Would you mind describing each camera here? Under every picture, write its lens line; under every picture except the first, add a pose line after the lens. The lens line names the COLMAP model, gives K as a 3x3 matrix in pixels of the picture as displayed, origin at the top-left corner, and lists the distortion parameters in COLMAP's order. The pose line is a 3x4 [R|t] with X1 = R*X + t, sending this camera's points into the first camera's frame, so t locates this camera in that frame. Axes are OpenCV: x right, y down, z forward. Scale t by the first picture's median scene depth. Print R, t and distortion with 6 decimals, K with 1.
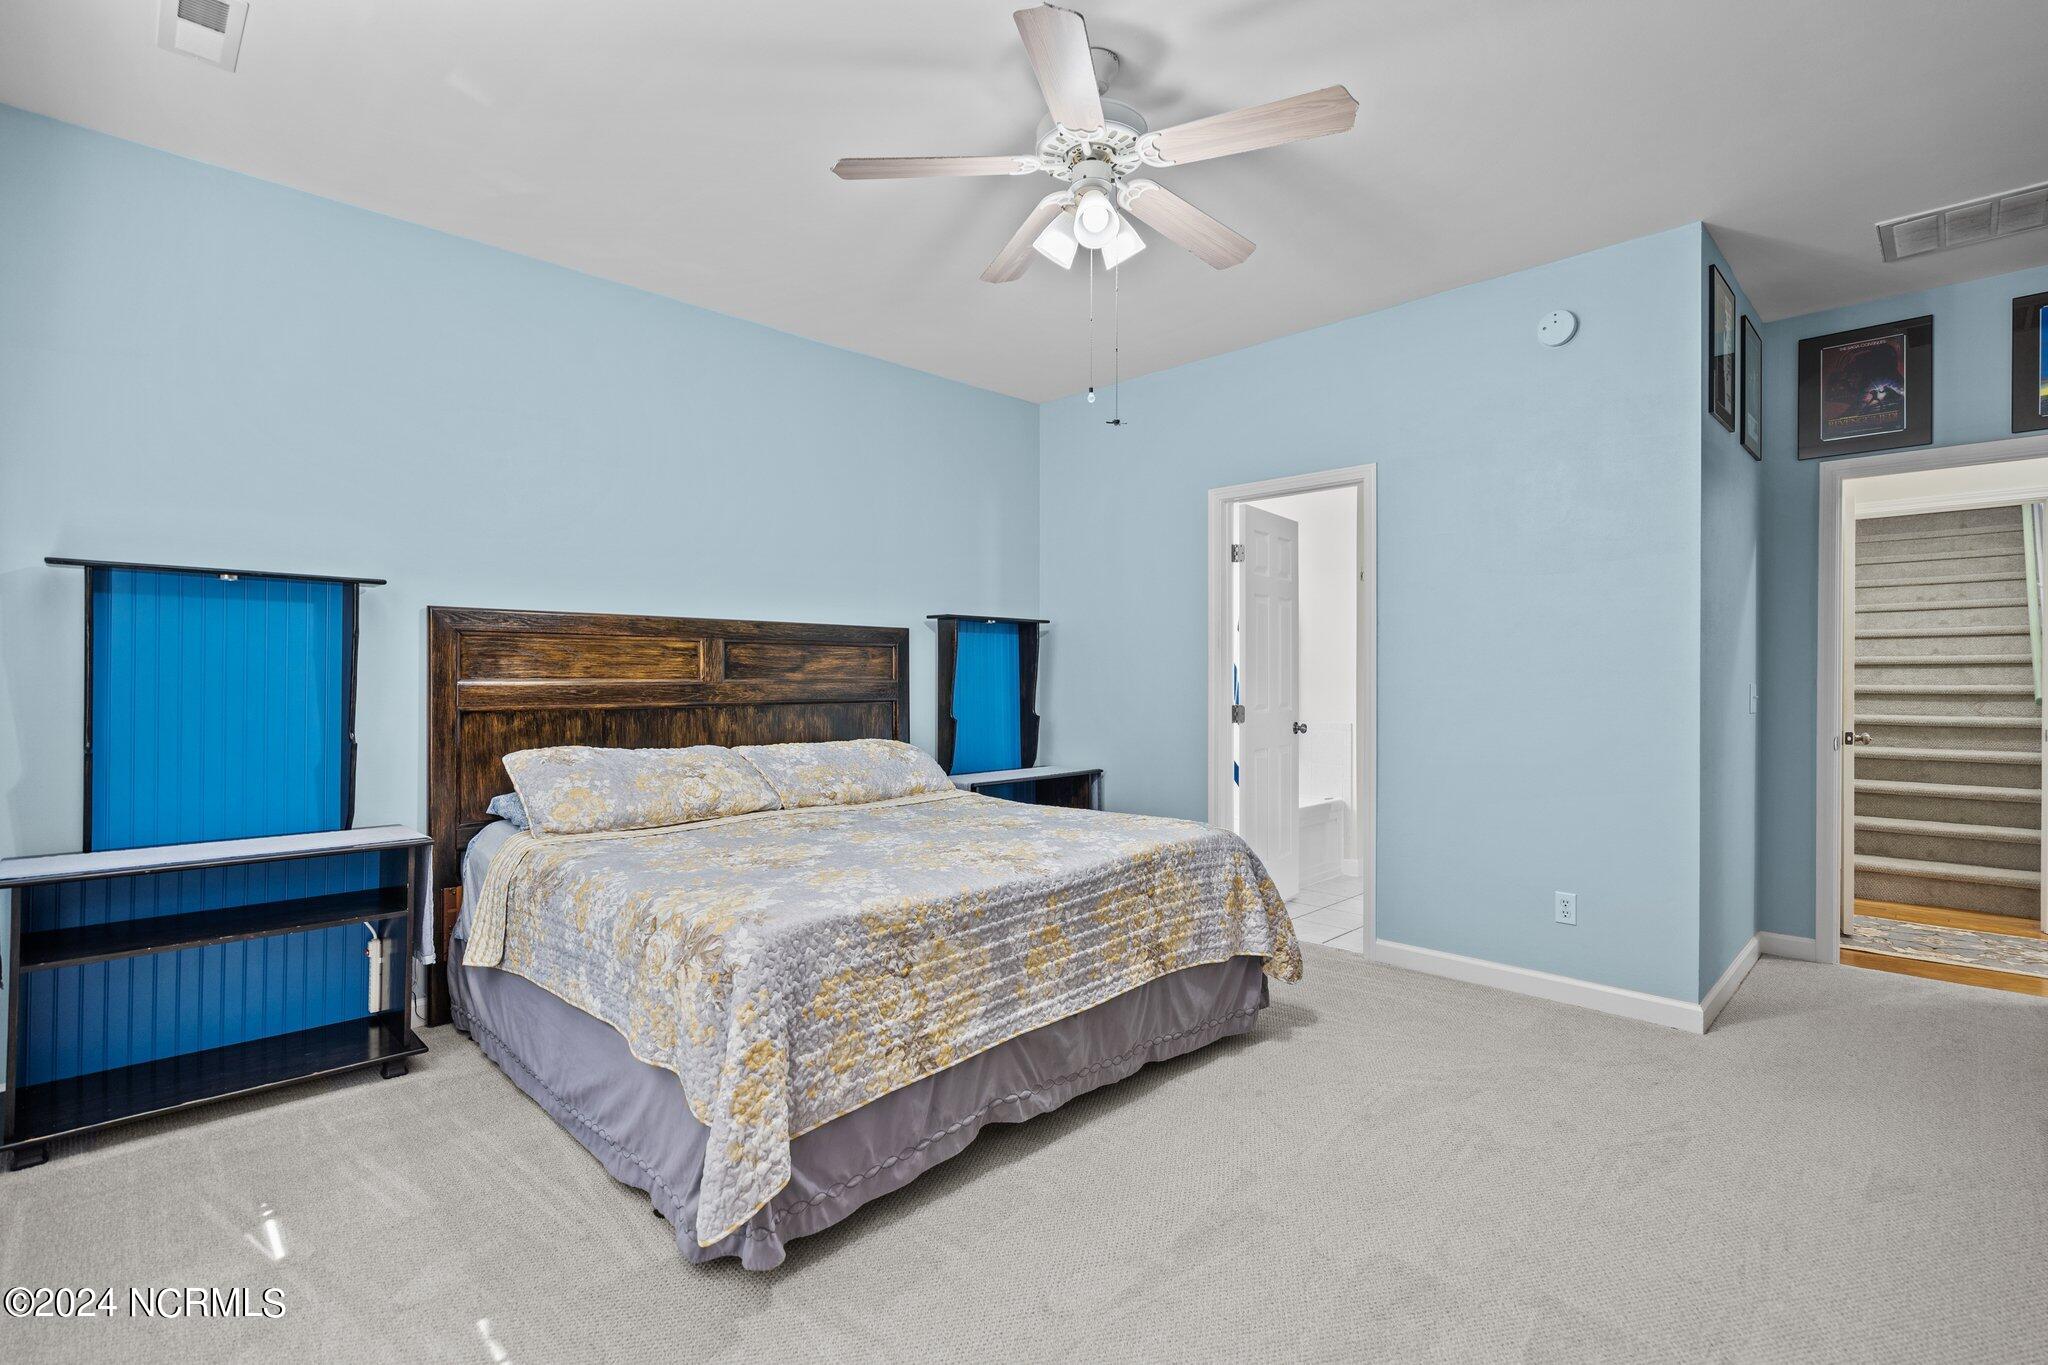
lens RADIAL K [[955.9, 0, 1019.8], [0, 955.9, 677.5], [0, 0, 1]] dist [0.002775, 0.000379]
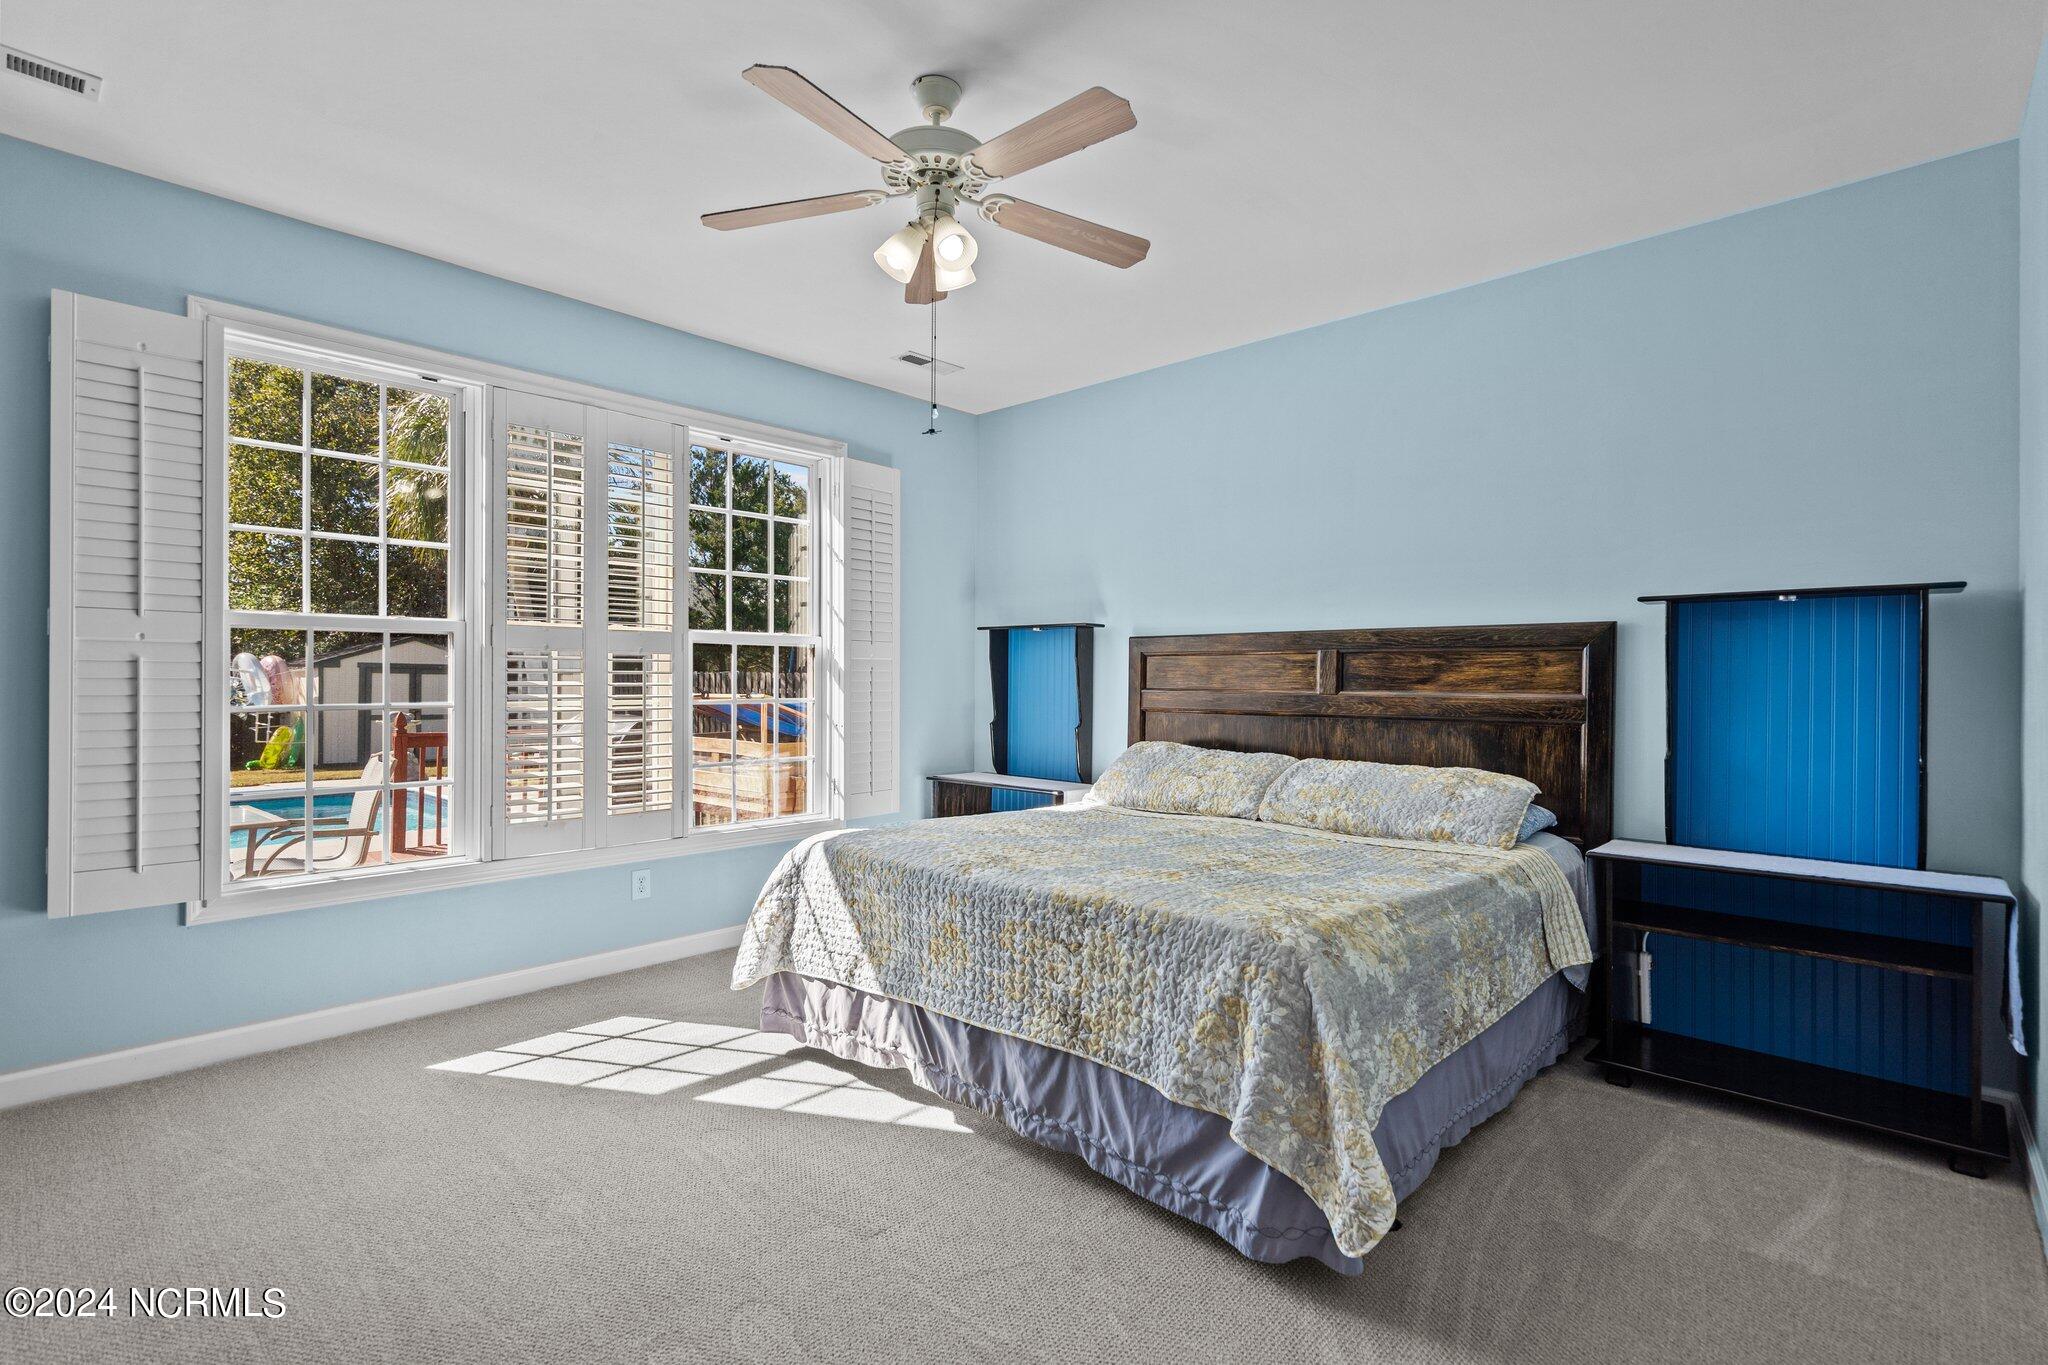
lens RADIAL K [[955.9, 0, 1019.8], [0, 955.9, 677.5], [0, 0, 1]] dist [0.002775, 0.000379]
pose [[0.040221, -0.009037, -0.999150, 0.644511], [-0.013251, 0.999866, -0.009577, 0.001833], [0.999103, 0.013625, 0.040096, 0.620302]]
